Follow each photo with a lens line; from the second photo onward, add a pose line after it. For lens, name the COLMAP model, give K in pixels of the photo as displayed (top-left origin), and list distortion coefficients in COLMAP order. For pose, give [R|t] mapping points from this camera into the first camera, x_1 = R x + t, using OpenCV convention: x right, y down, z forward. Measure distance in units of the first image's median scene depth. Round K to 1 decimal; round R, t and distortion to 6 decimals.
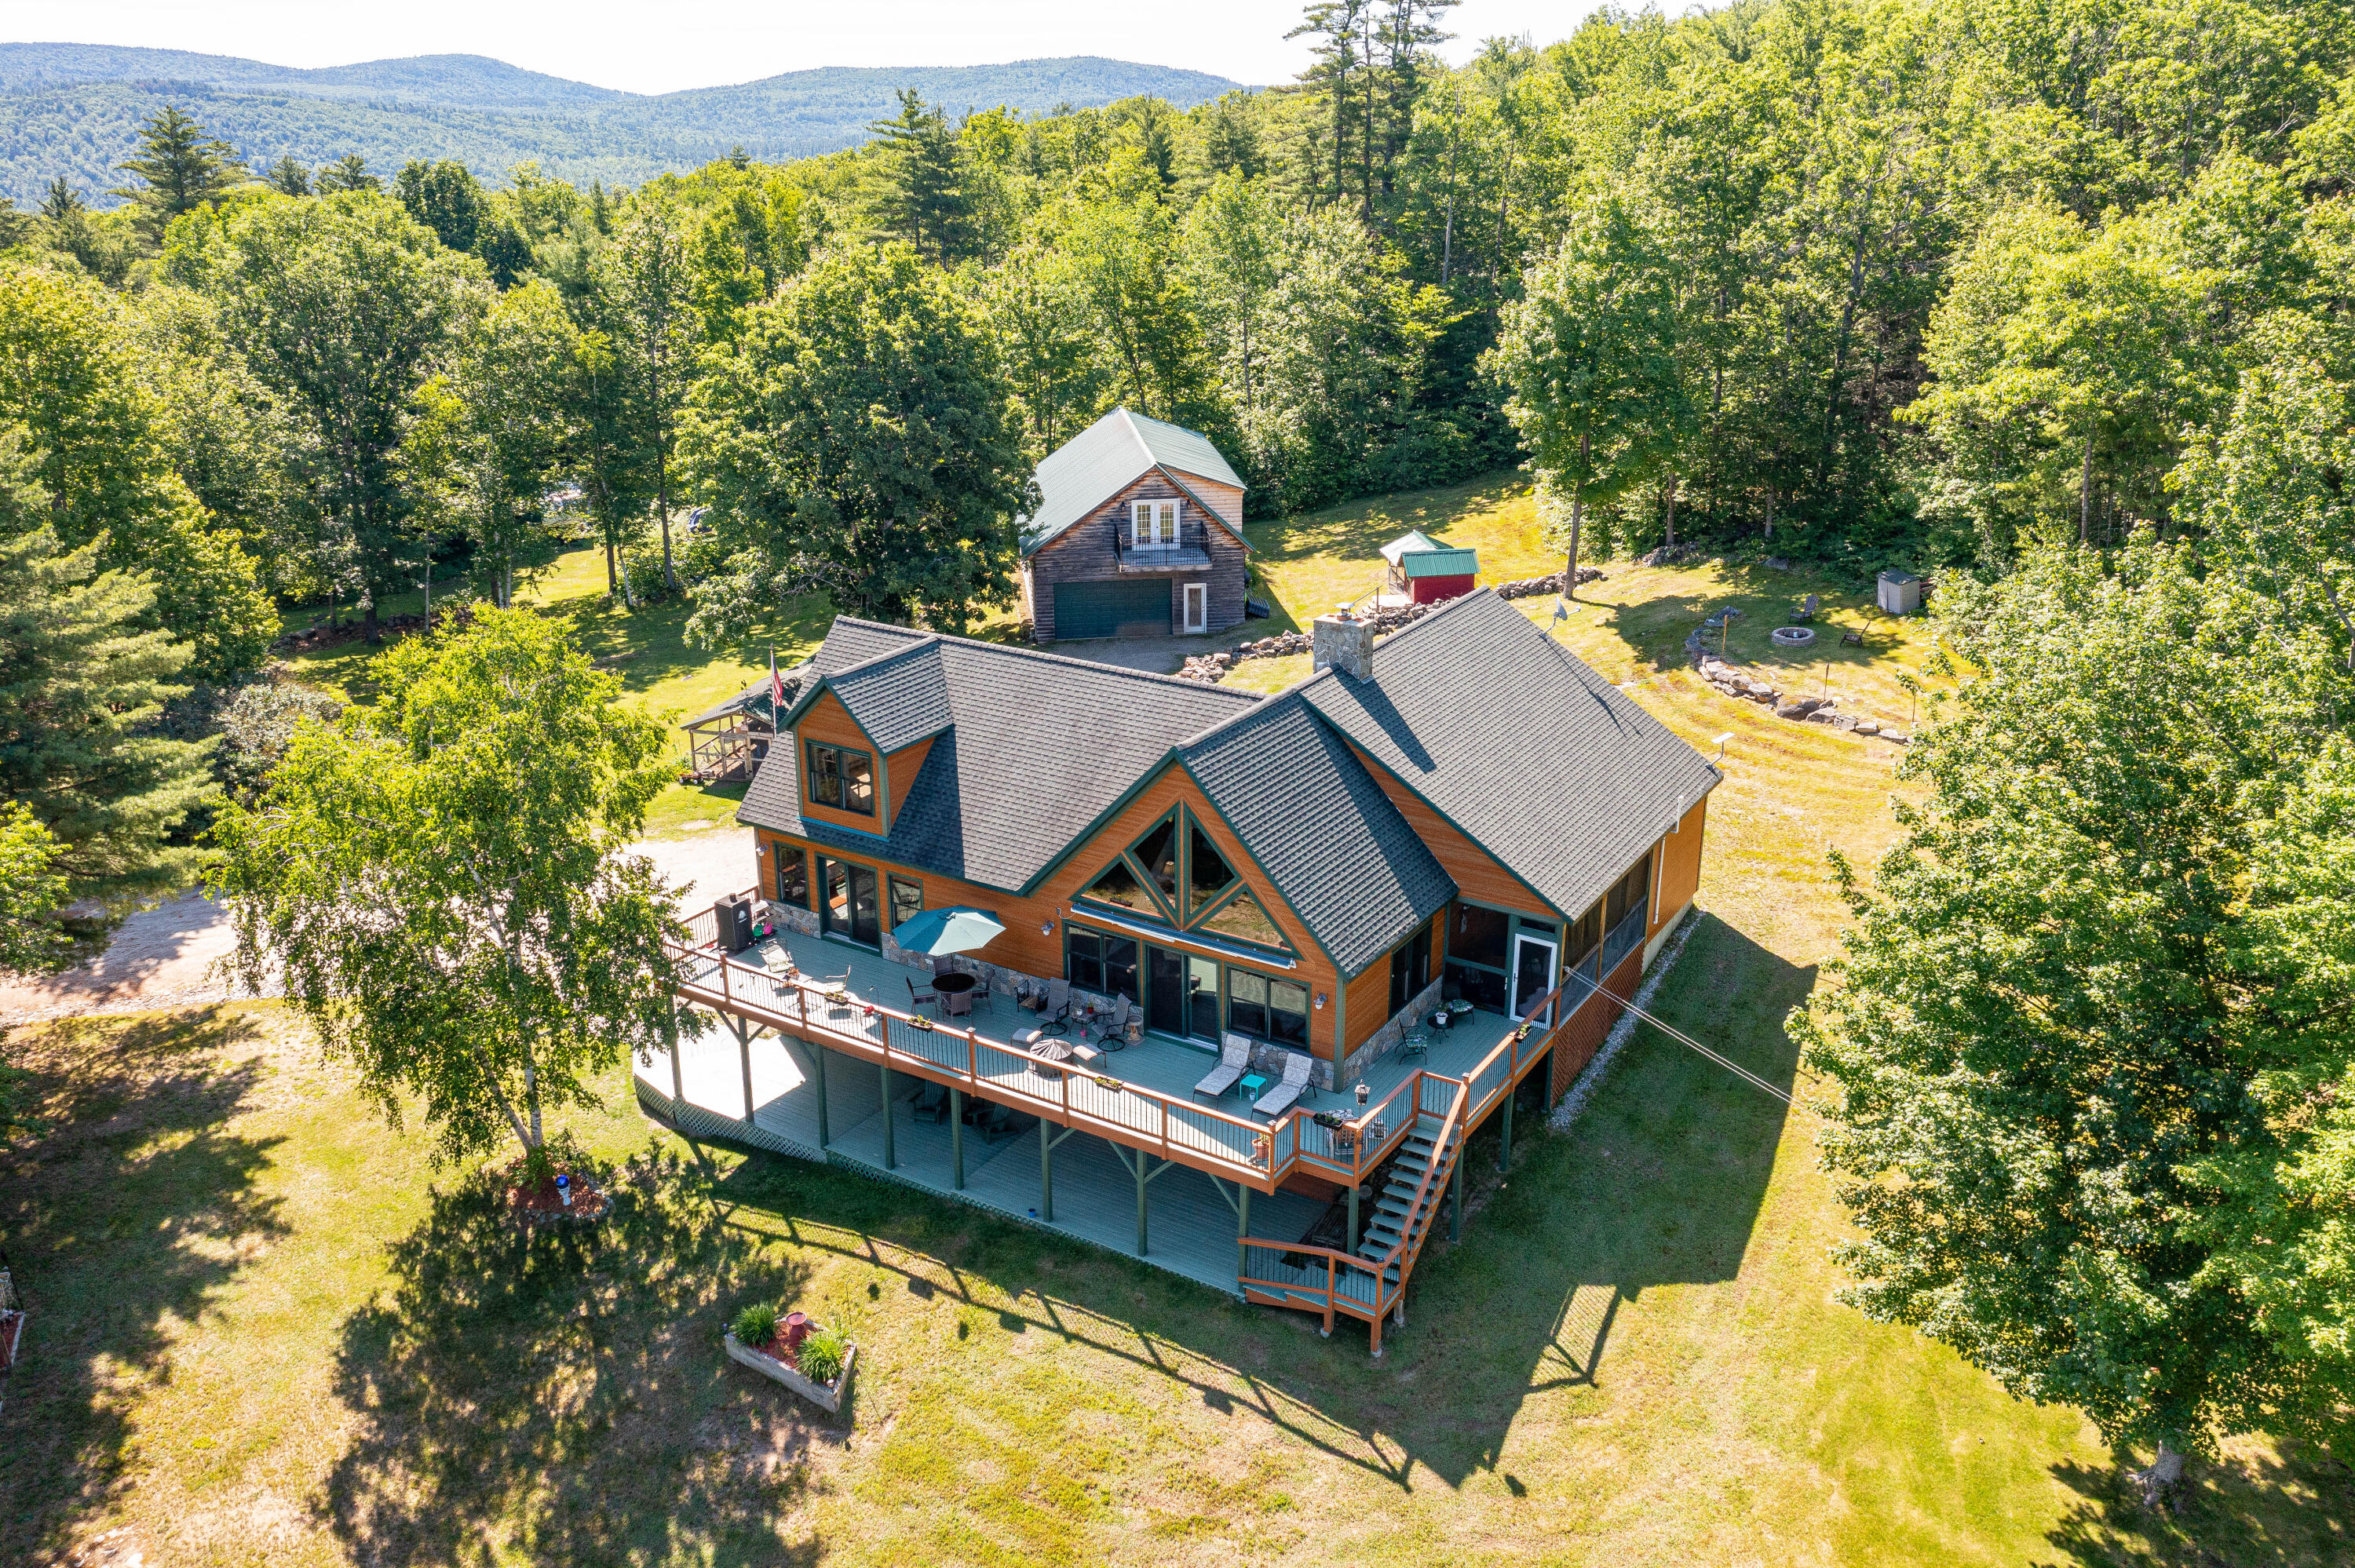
lens RADIAL K [[1900.0, 0, 1174.2], [0, 1900.0, 784.8], [0, 0, 1]] dist [-0.003979, -0.004309]
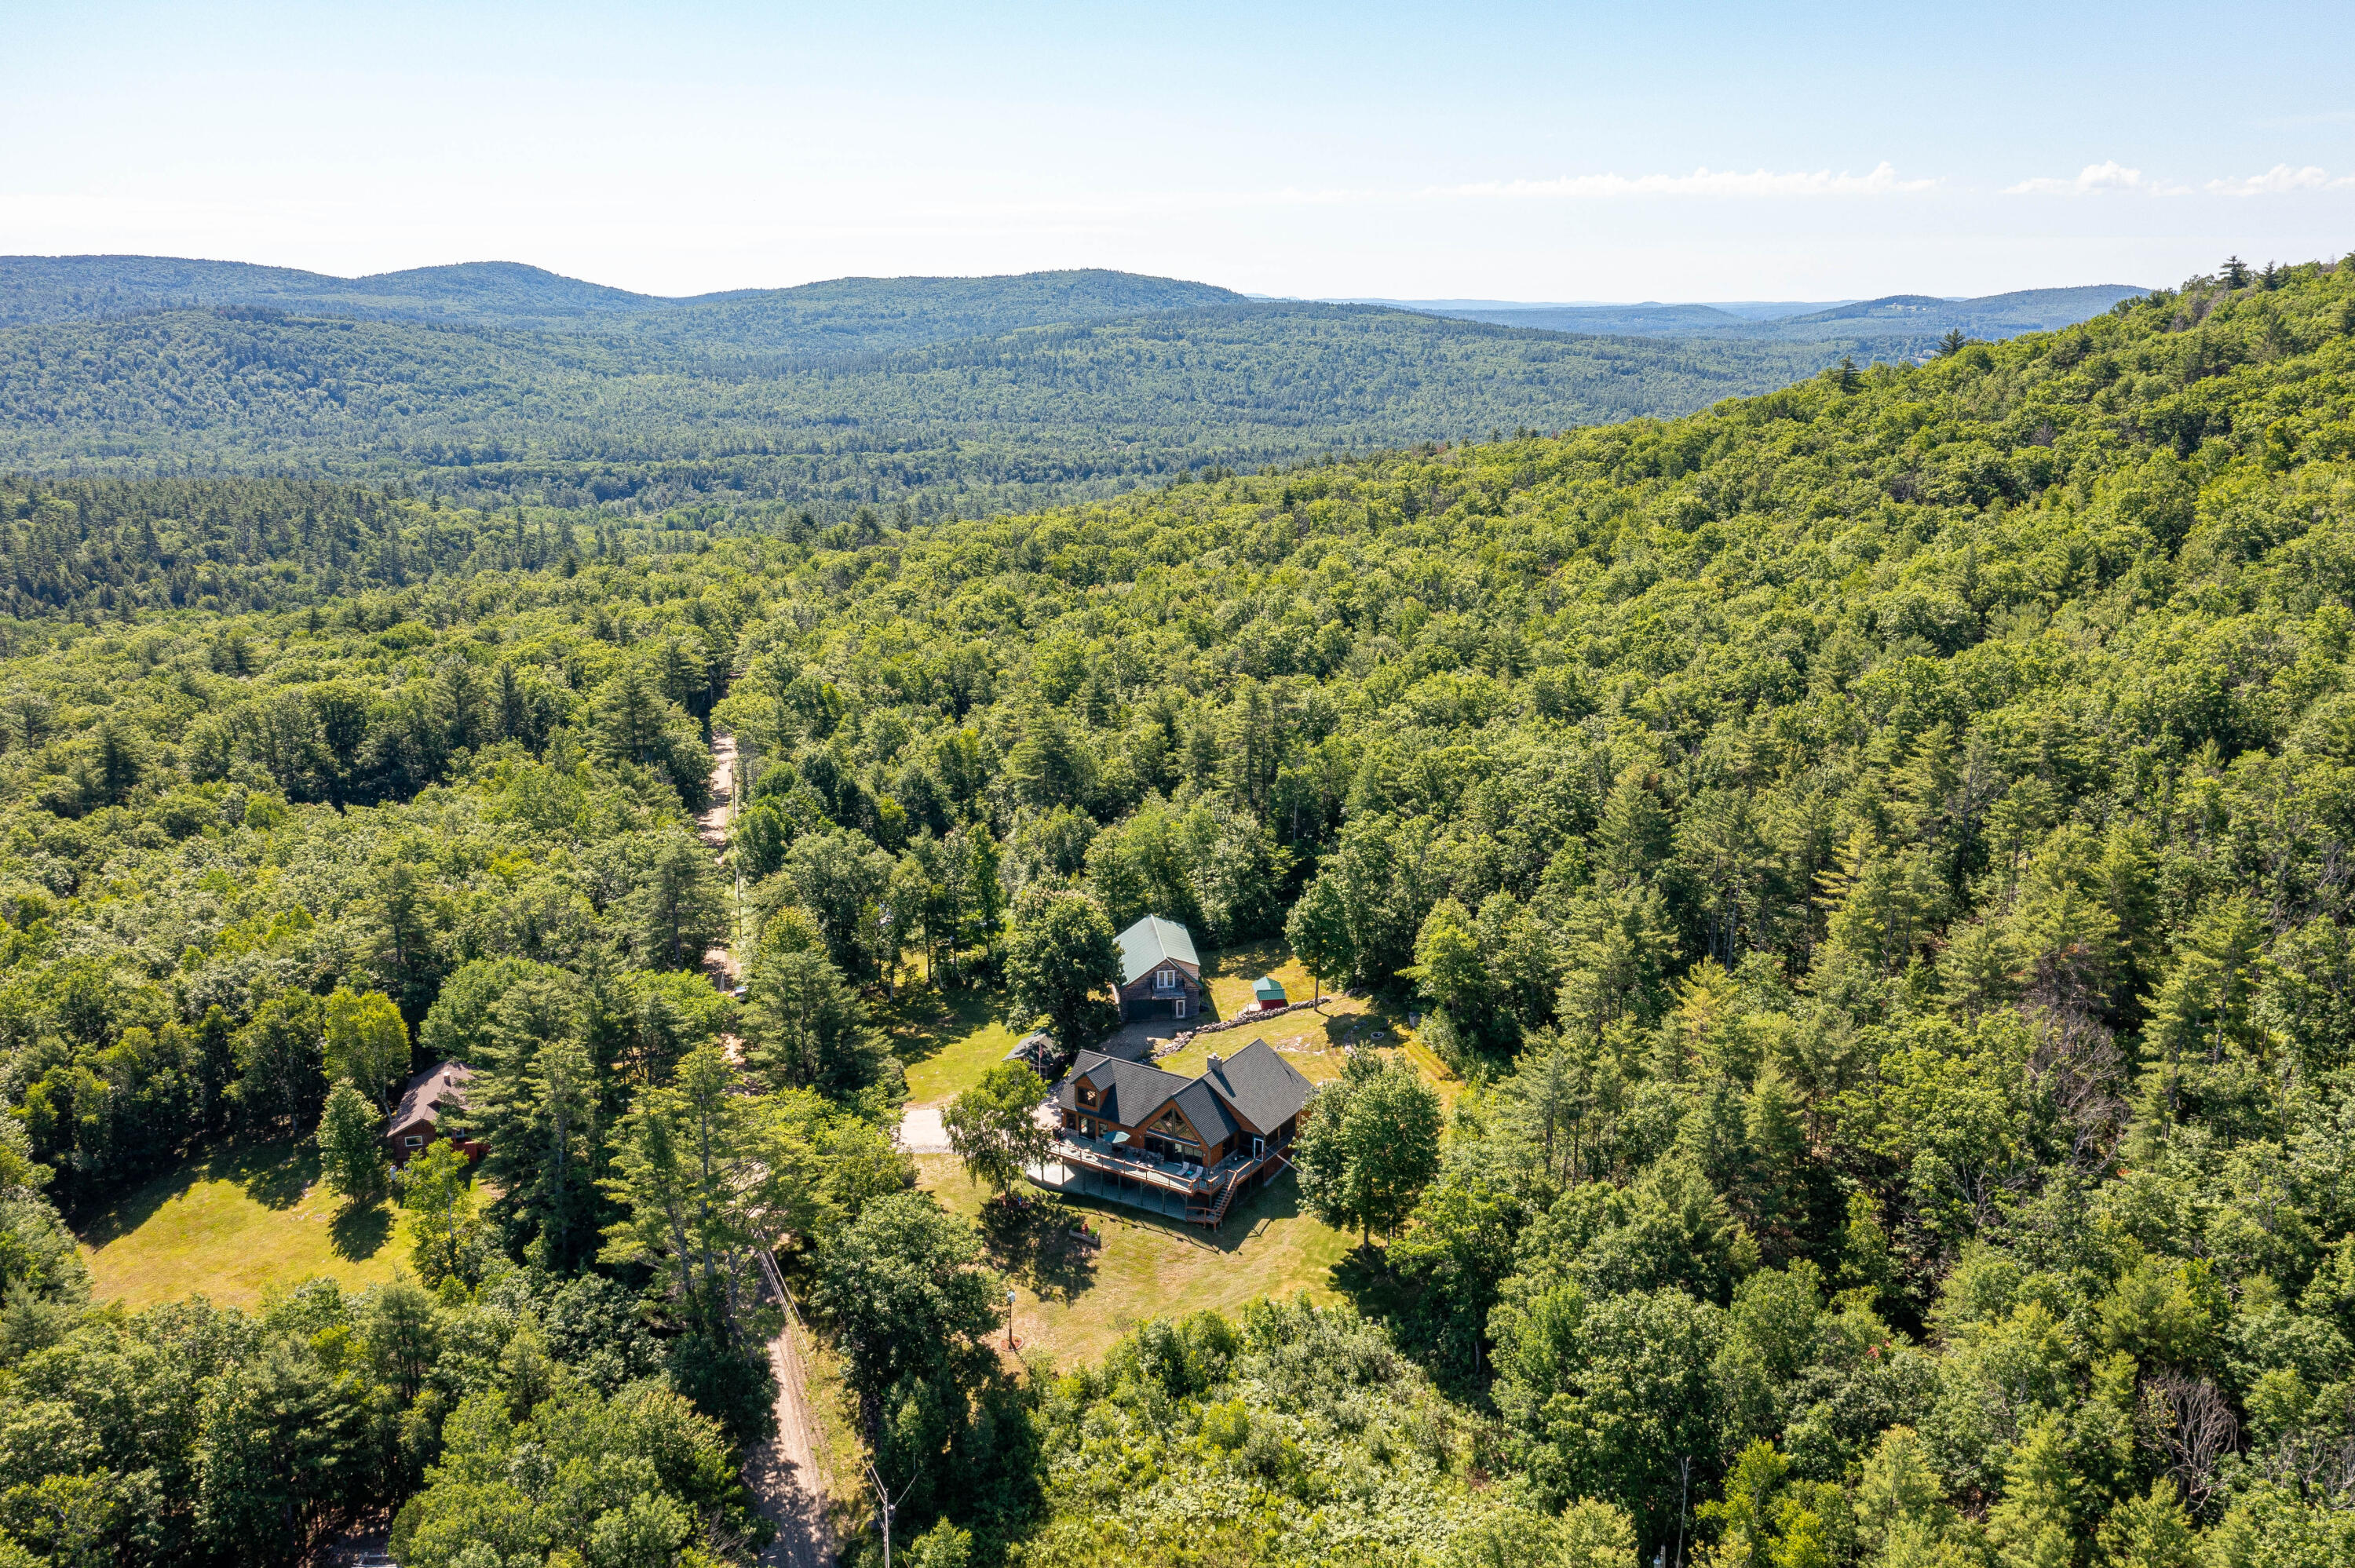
lens RADIAL K [[1900.0, 0, 1184.7], [0, 1900.0, 781.8], [0, 0, 1]] dist [-0.003979, -0.004309]
pose [[0.999969, 0.006112, 0.004910, 0.003008], [-0.005629, 0.995655, -0.092952, -0.273795], [-0.005457, 0.092922, 0.995658, -2.832410]]
